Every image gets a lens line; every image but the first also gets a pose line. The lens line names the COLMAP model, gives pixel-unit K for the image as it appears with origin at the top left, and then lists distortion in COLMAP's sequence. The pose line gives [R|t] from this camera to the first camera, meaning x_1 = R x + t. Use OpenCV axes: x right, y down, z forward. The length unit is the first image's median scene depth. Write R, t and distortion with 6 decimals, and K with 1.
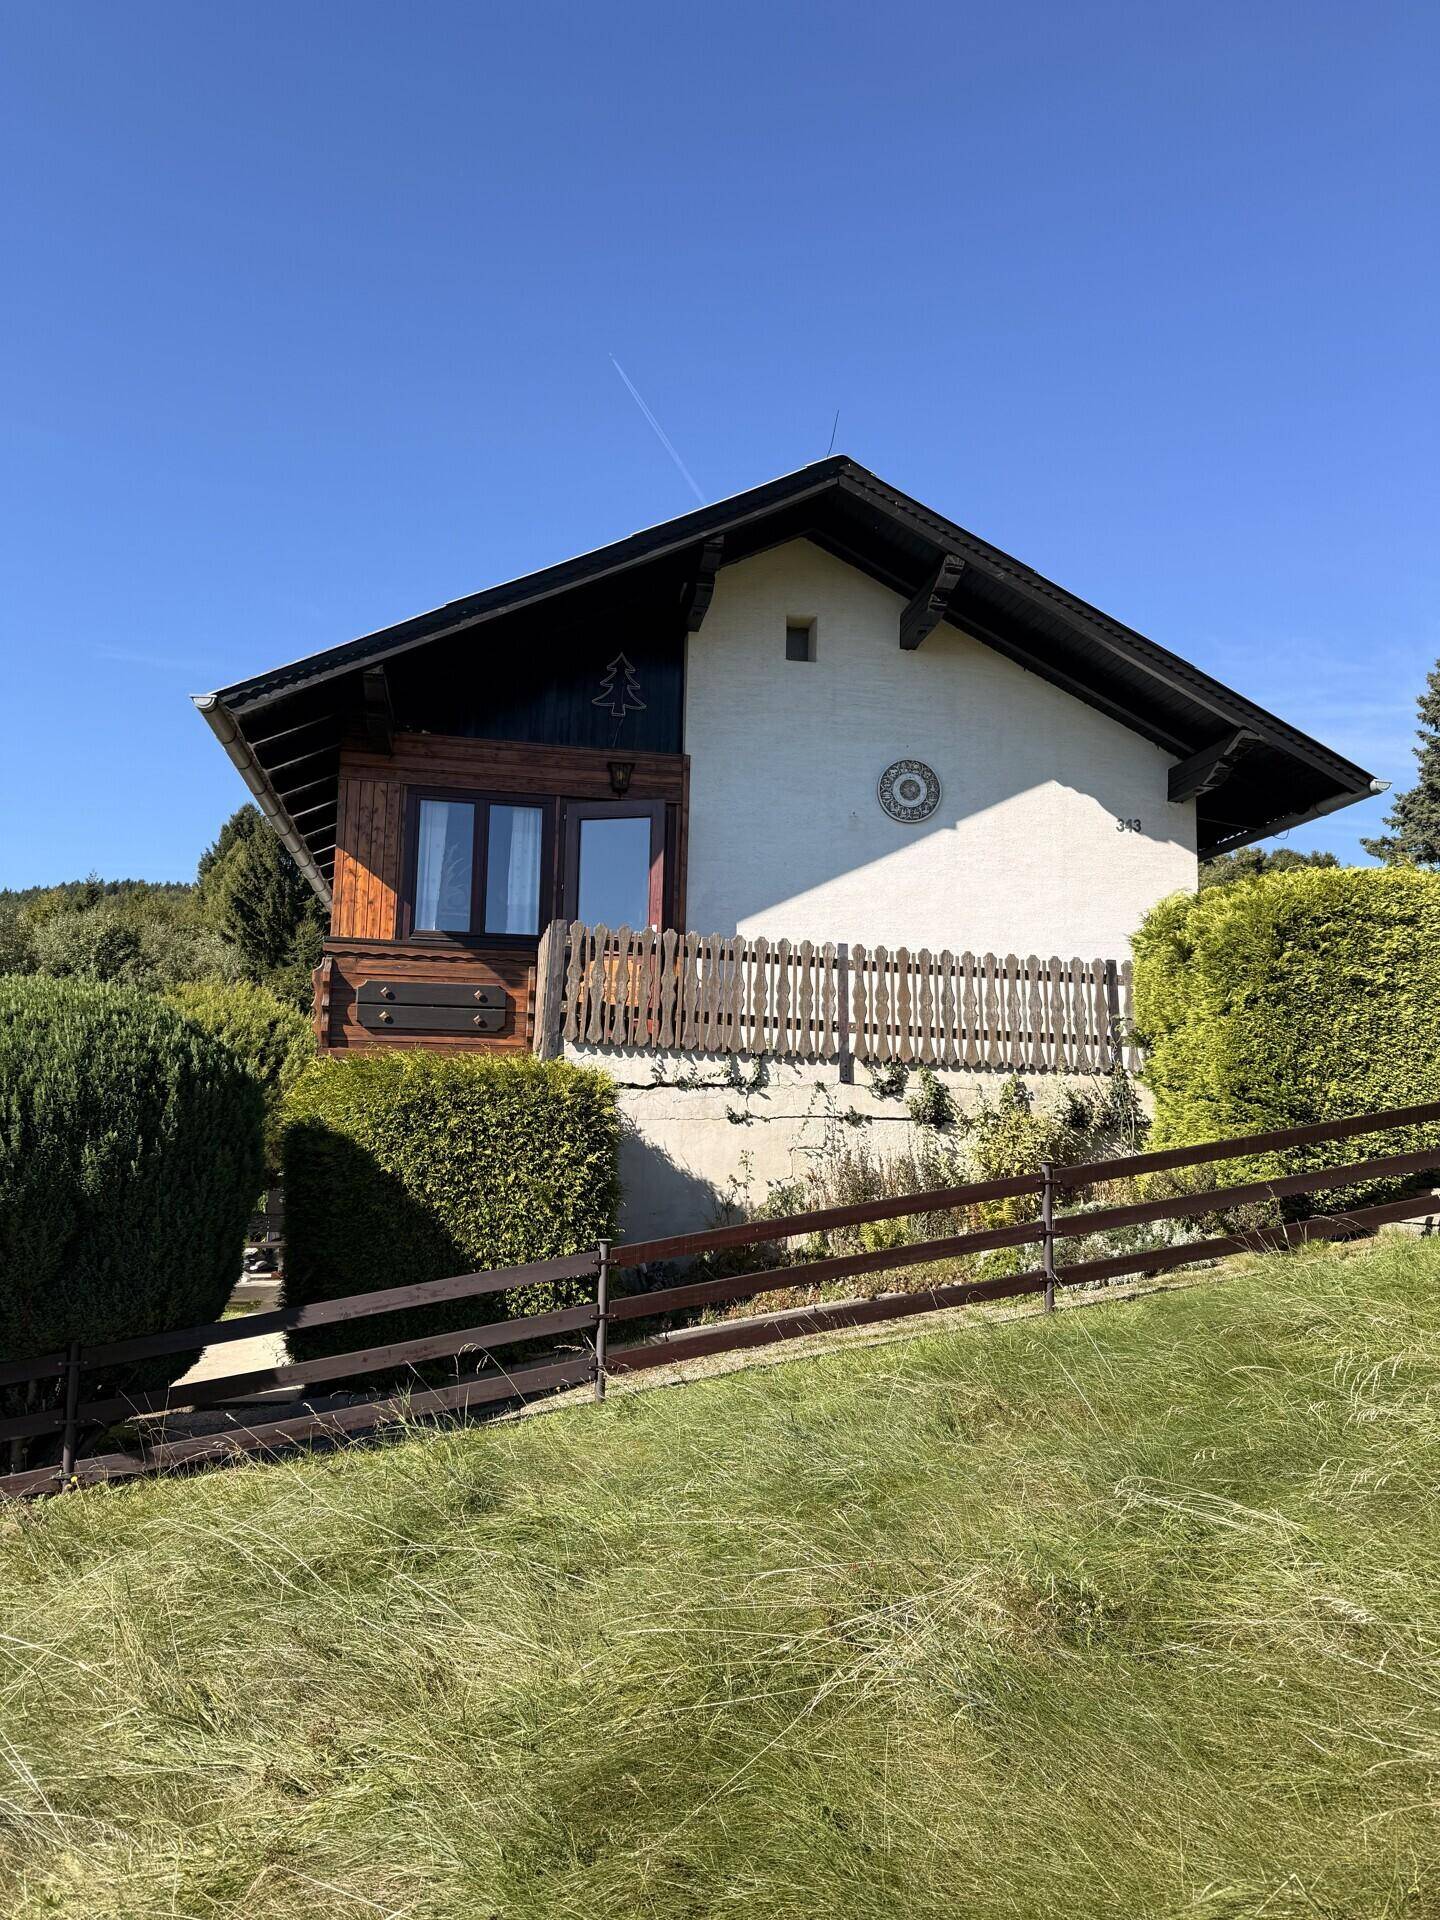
lens RADIAL K [[1334.3, 0, 709.1], [0, 1334.3, 969.7], [0, 0, 1]] dist [0.179106, -0.379287]
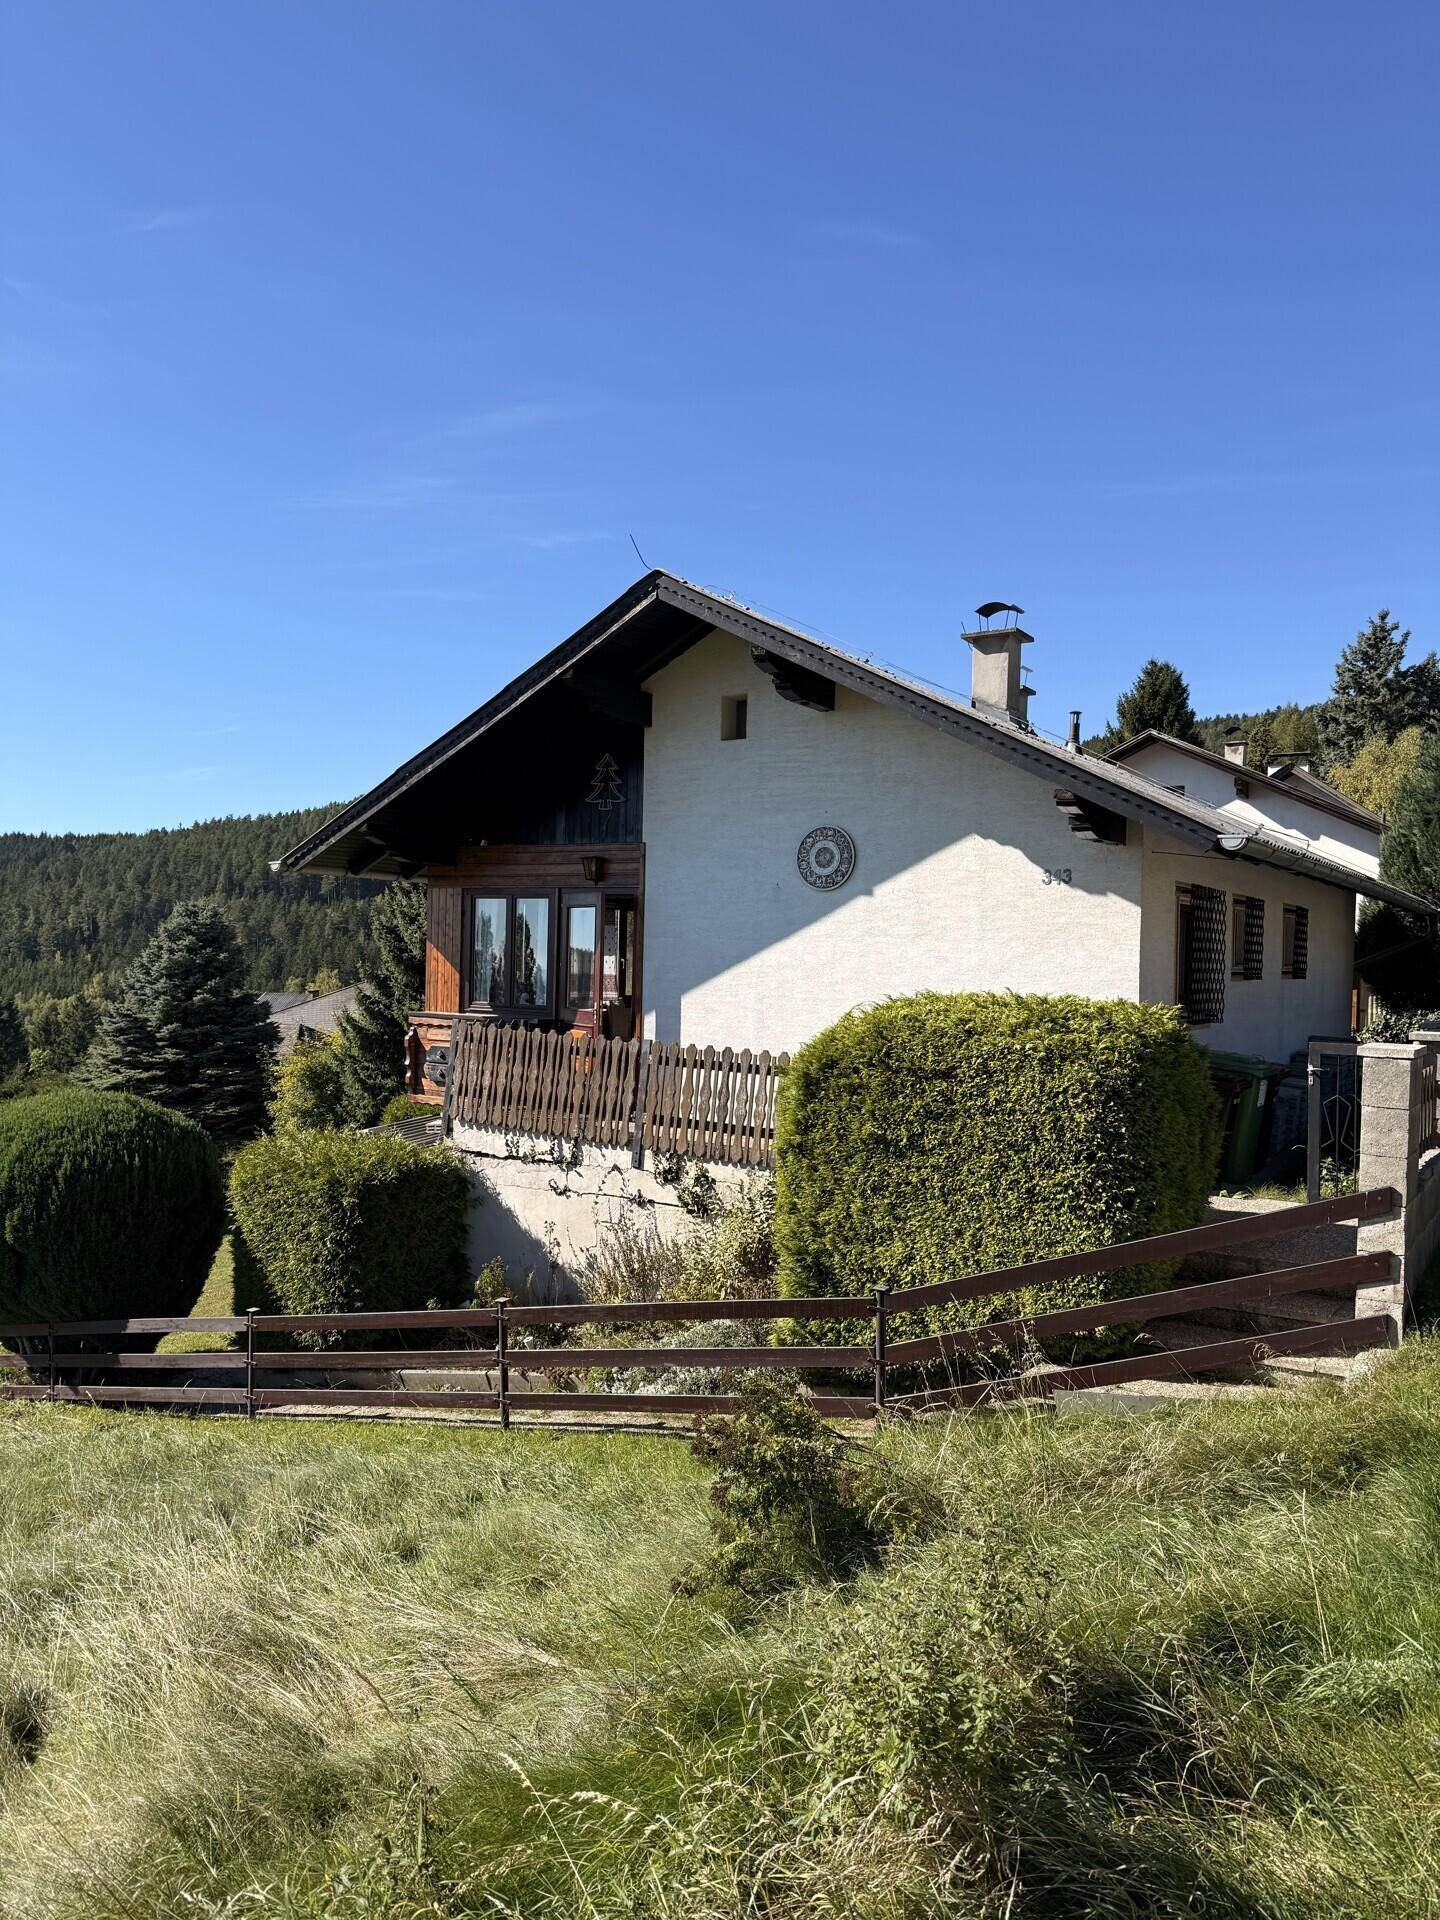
lens RADIAL K [[1334.3, 0, 709.1], [0, 1334.3, 969.7], [0, 0, 1]] dist [0.179106, -0.379287]
pose [[0.729041, 0.005867, -0.684445, 0.886731], [0.079399, 0.992488, 0.093080, -0.174204], [0.679850, -0.122203, 0.723098, 0.247776]]
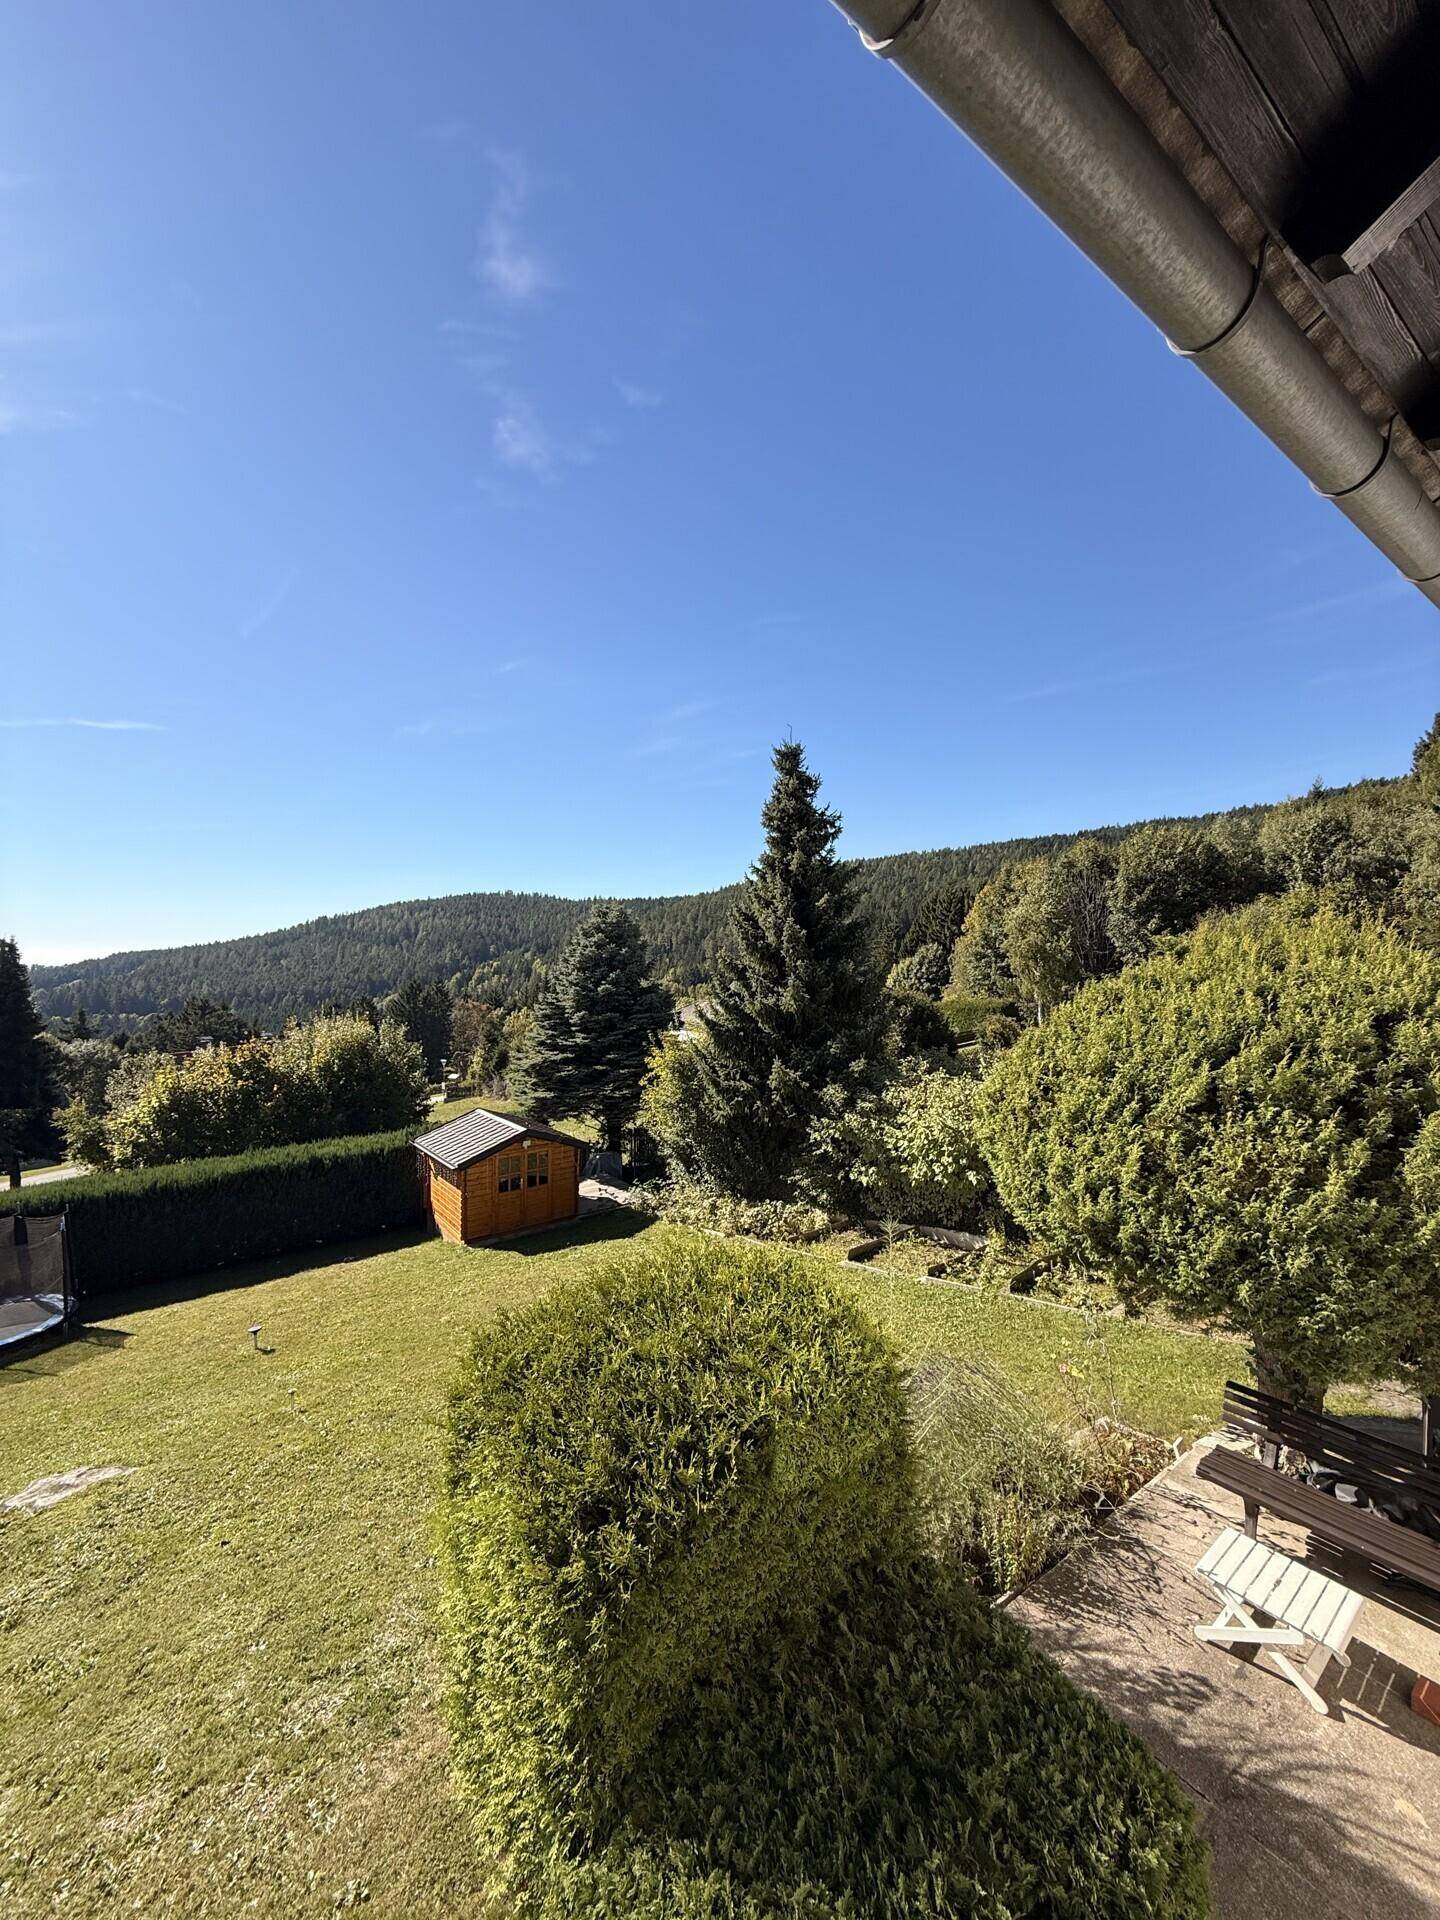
lens RADIAL K [[762.8, 0, 725.1], [0, 762.8, 956.1], [0, 0, 1]] dist [0.000126, 0.000011]
pose [[0.439073, -0.011841, -0.898374, -0.346451], [0.120399, 0.991670, 0.045774, -0.029671], [0.890348, -0.128262, 0.436841, 1.248815]]
